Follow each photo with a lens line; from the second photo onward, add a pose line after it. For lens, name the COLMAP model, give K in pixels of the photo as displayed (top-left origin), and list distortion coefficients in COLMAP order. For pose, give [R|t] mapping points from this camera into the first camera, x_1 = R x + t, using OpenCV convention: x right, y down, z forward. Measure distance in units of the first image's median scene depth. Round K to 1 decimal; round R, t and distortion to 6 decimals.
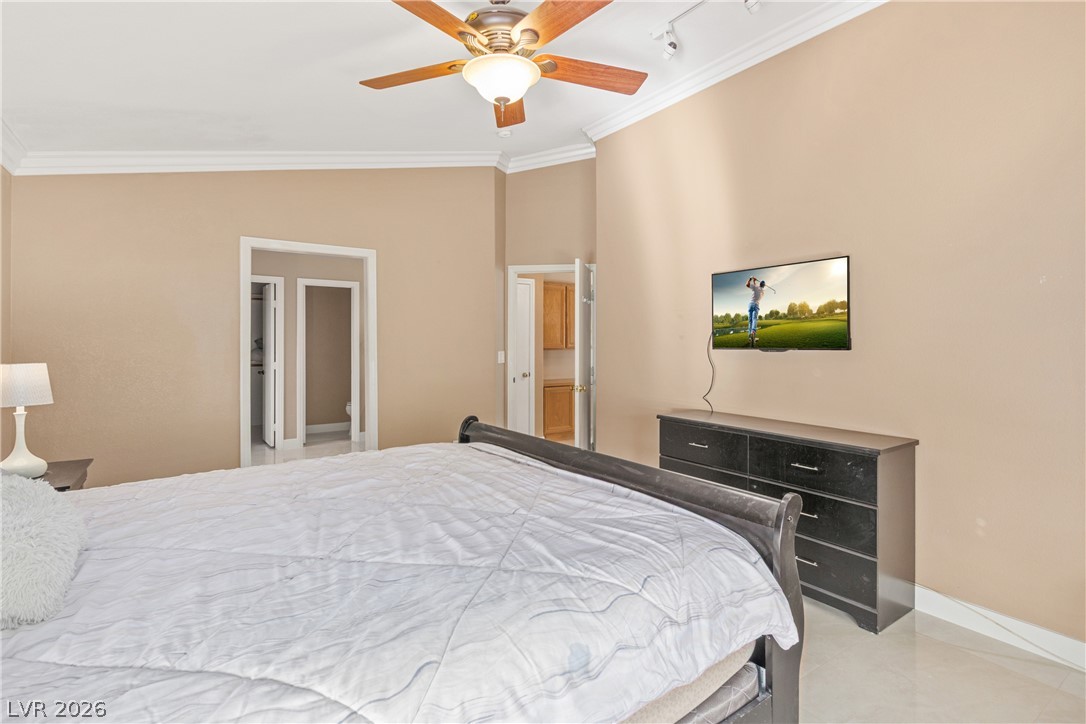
lens RADIAL K [[533.3, 0, 545.4], [0, 533.3, 354.1], [0, 0, 1]] dist [0.018505, -0.000673]
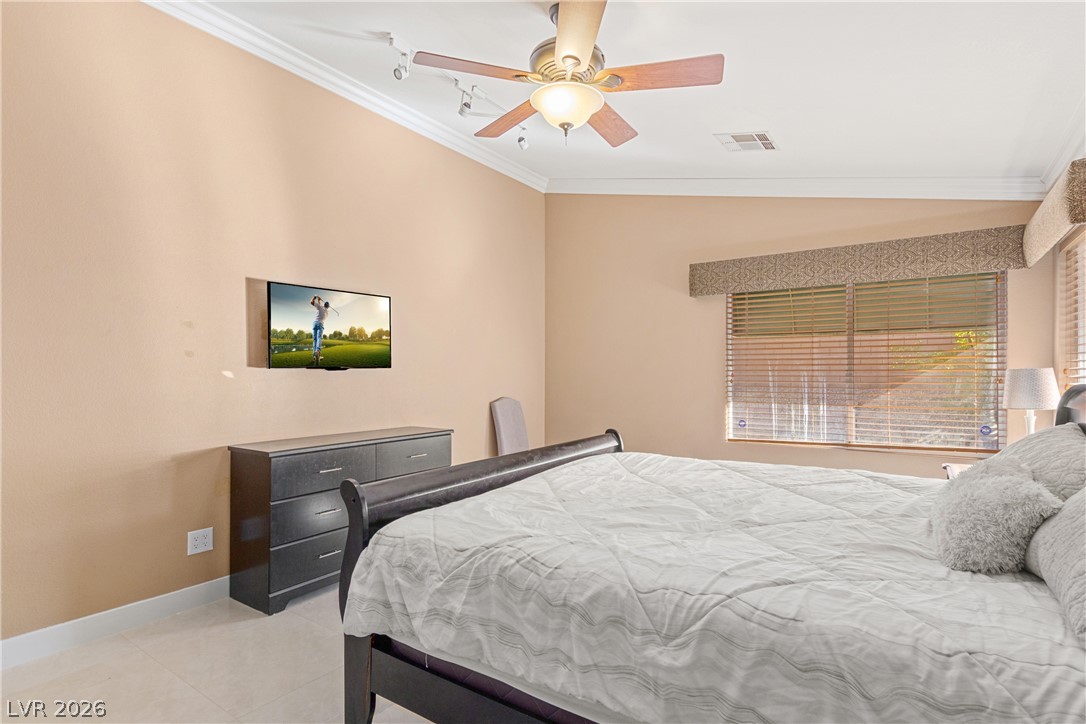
lens RADIAL K [[533.3, 0, 544.0], [0, 533.3, 364.4], [0, 0, 1]] dist [0.018505, -0.000673]
pose [[-0.323832, 0.017097, 0.945960, -0.704875], [0.029448, 0.999534, -0.007985, 0.005063], [-0.945656, 0.025271, -0.324185, 0.937340]]
